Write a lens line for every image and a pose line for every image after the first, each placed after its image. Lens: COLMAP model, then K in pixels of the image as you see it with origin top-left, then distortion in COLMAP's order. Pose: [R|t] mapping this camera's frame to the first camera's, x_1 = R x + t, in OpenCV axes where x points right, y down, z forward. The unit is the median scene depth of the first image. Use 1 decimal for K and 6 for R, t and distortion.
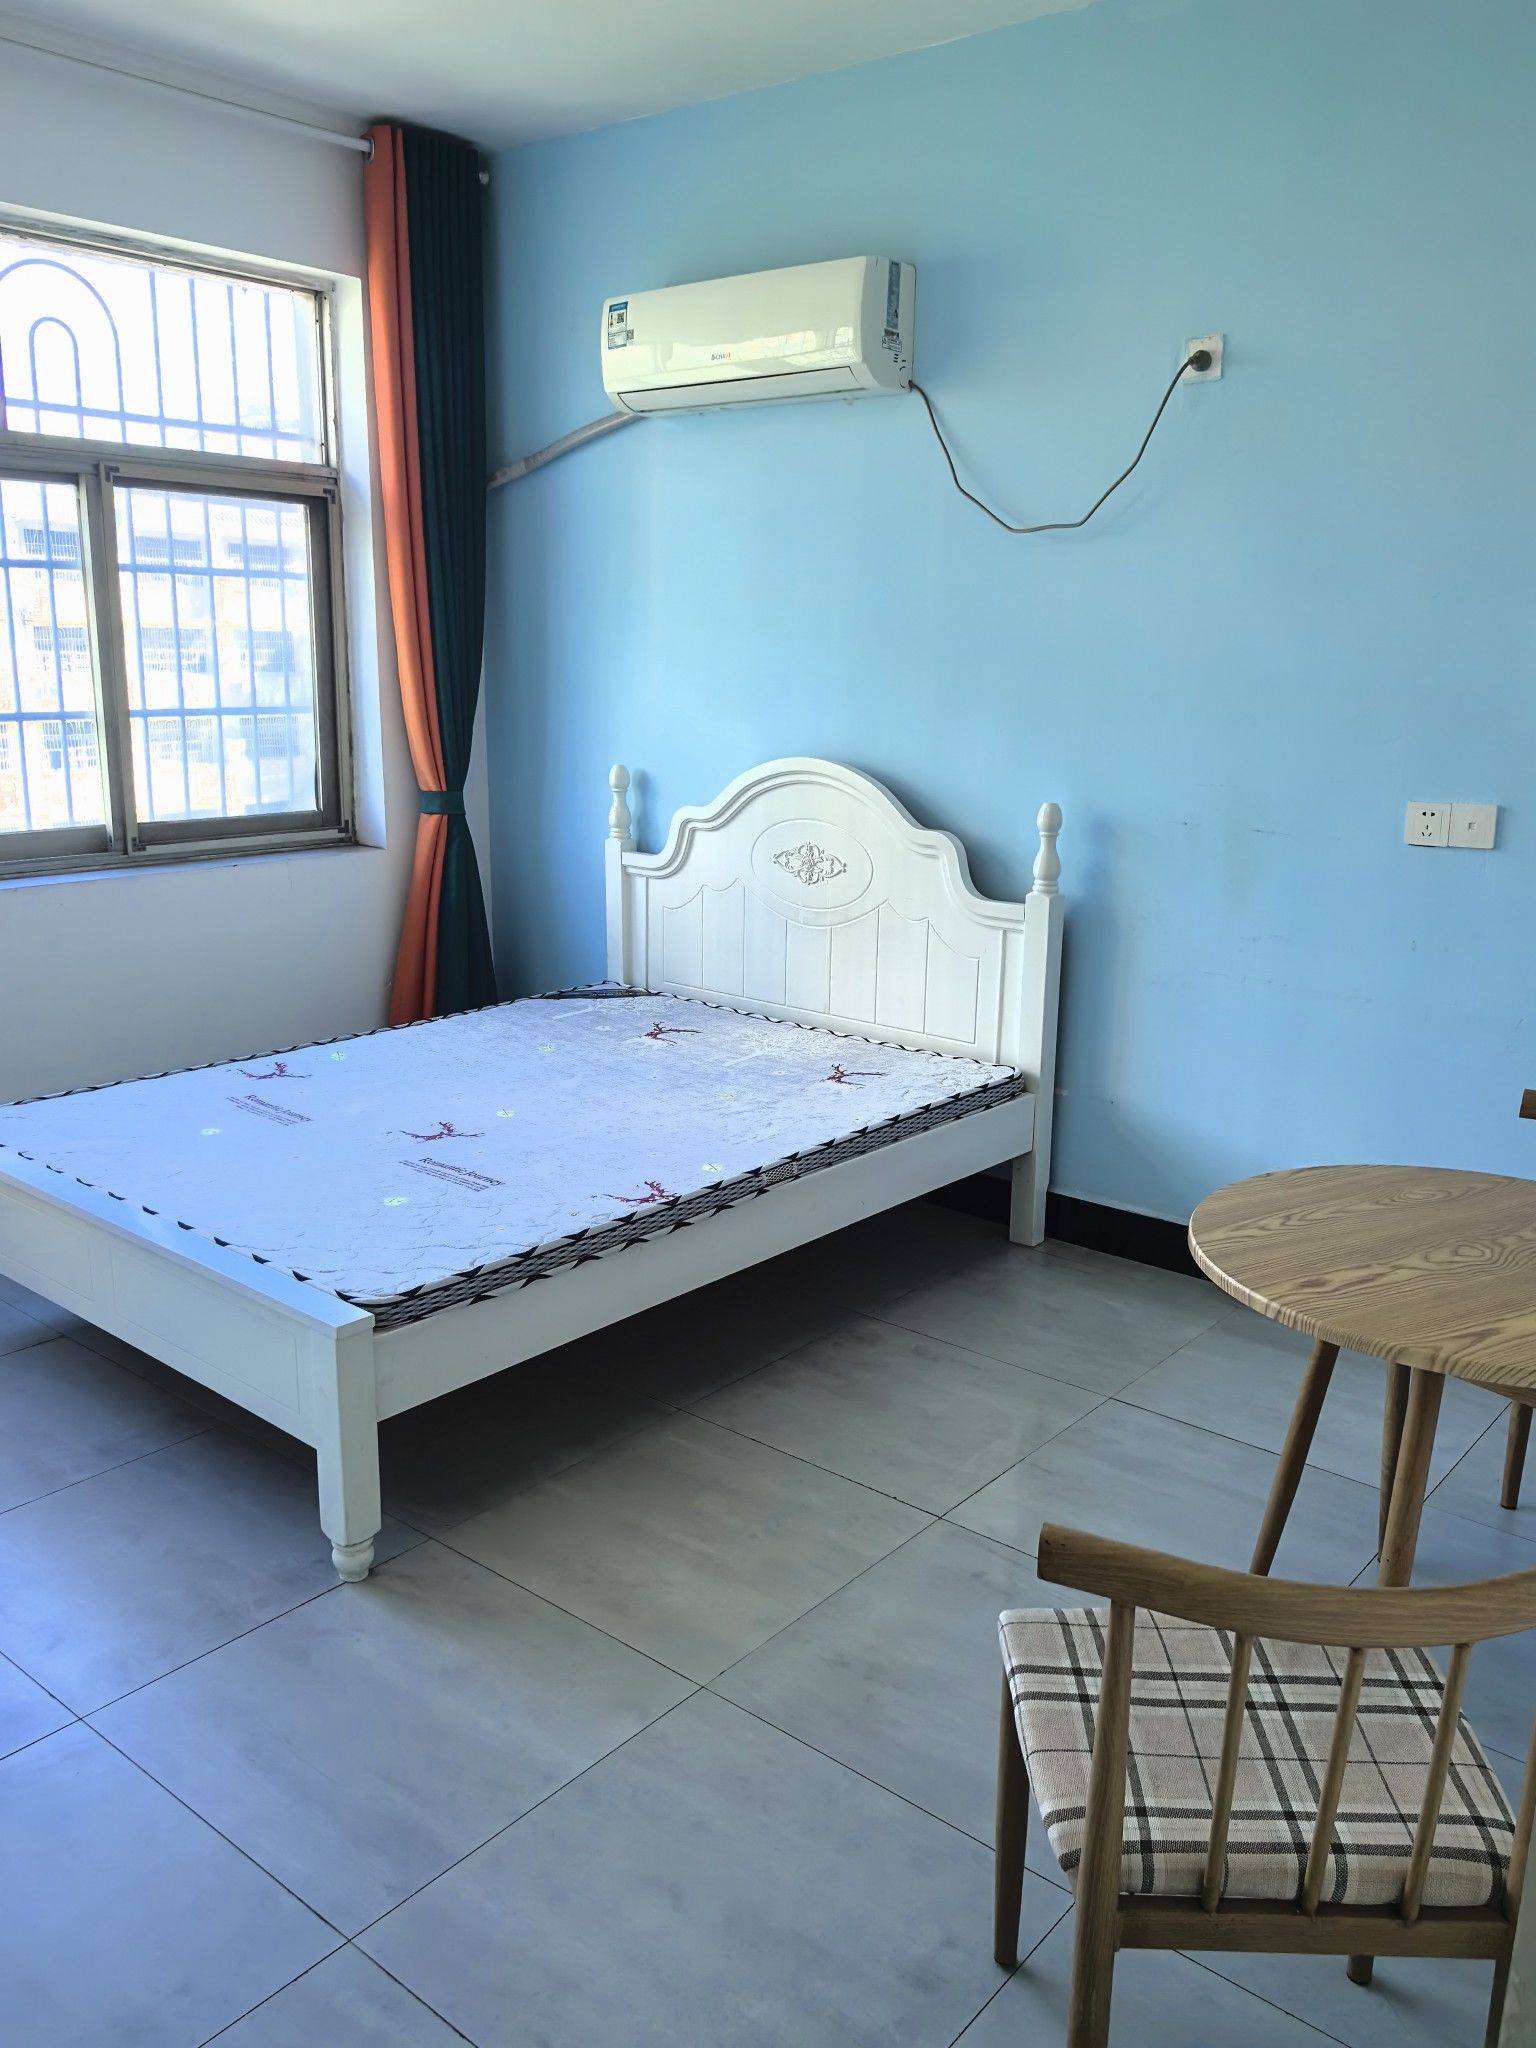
lens RADIAL K [[1622.7, 0, 750.7], [0, 1622.7, 1027.6], [0, 0, 1]] dist [0.043130, -0.072297]
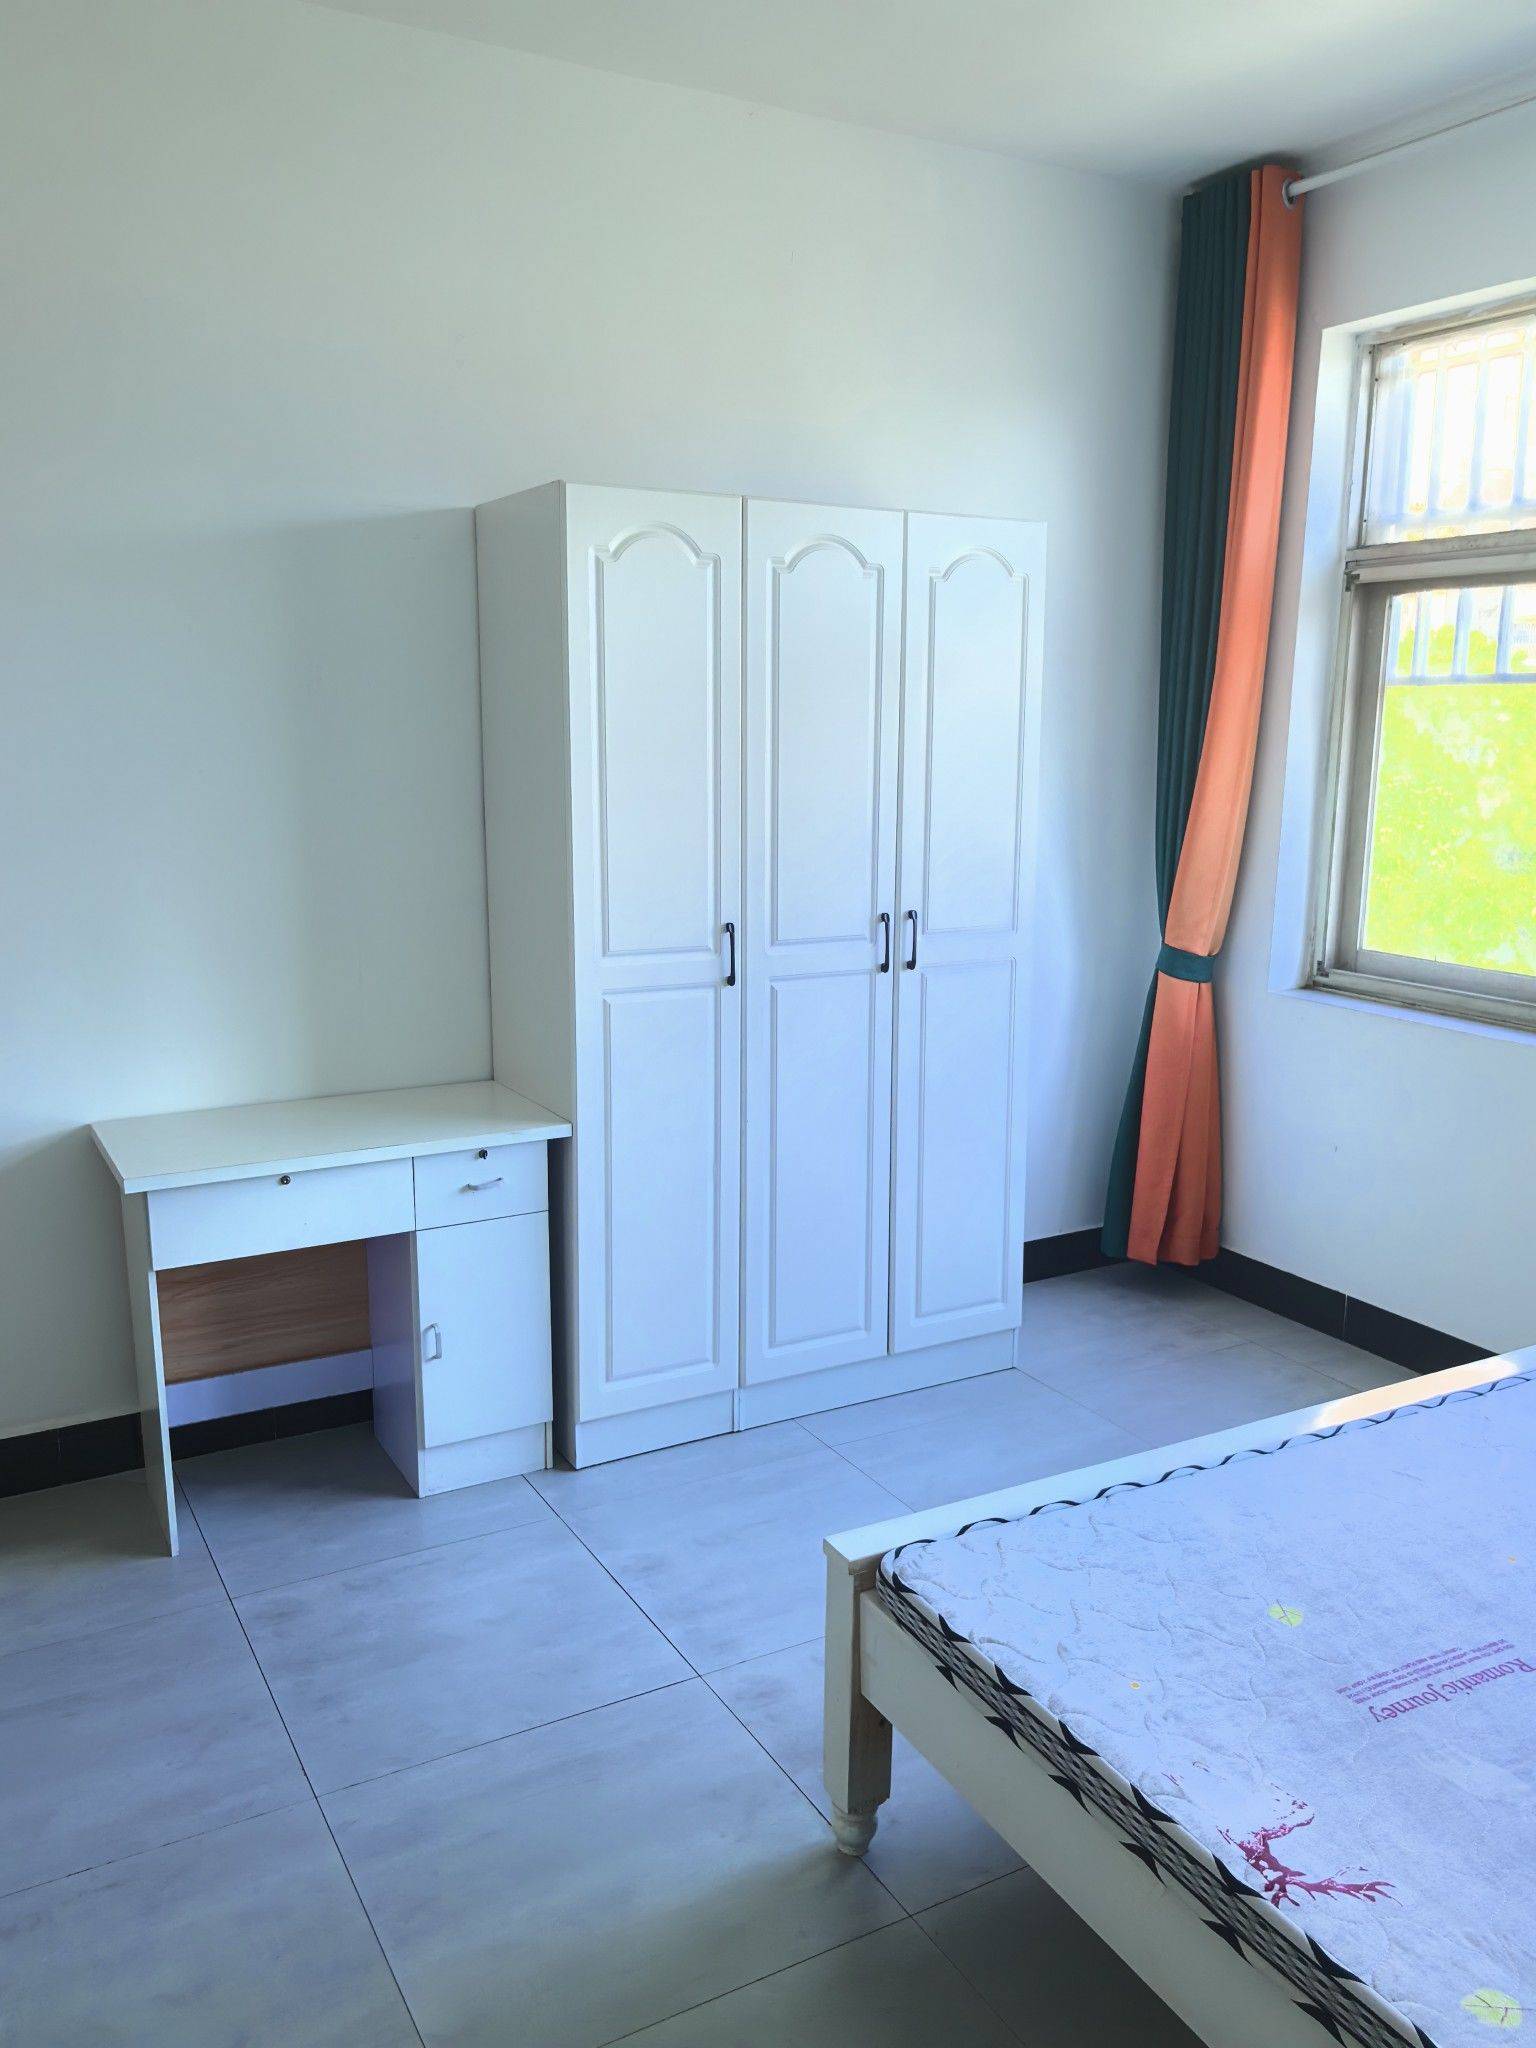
lens RADIAL K [[1622.7, 0, 757.1], [0, 1622.7, 1036.2], [0, 0, 1]] dist [0.043130, -0.072297]
pose [[-0.361700, 0.164965, -0.917583, 0.321017], [-0.226975, 0.939025, 0.258291, -0.176886], [0.904243, 0.301692, -0.302203, 0.727293]]
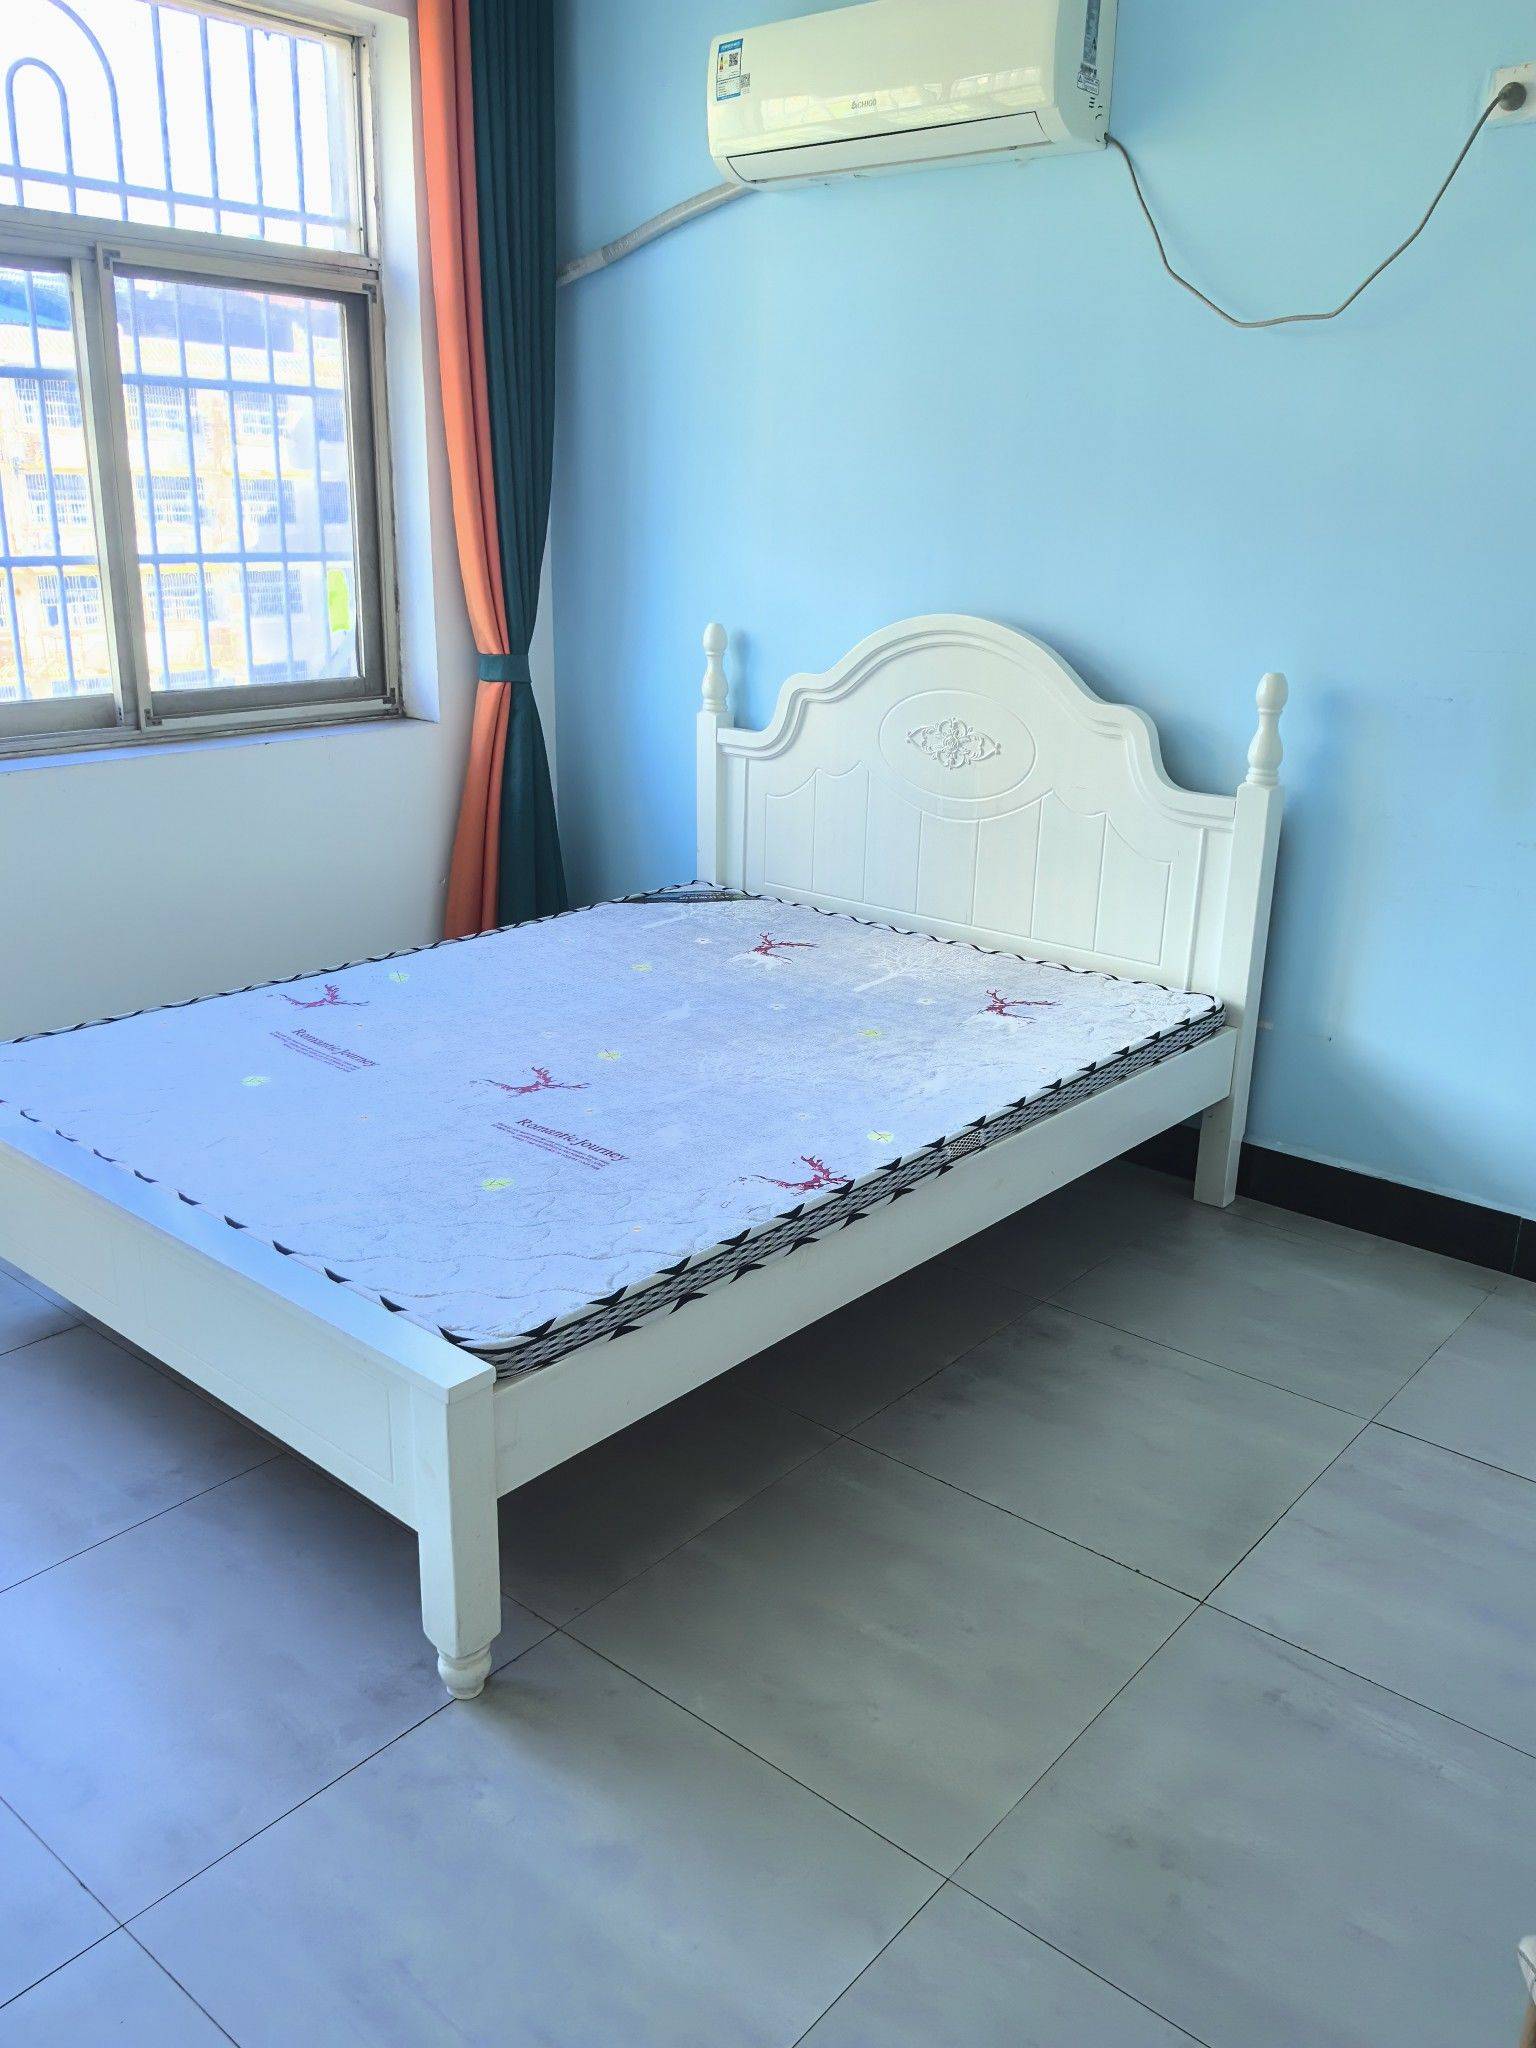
lens RADIAL K [[1622.7, 0, 729.9], [0, 1622.7, 1027.5], [0, 0, 1]] dist [0.043130, -0.072297]
pose [[0.999874, 0.007036, -0.014249, -0.072657], [-0.005836, 0.996570, 0.082544, -0.027122], [0.014781, -0.082450, 0.996486, 0.171295]]
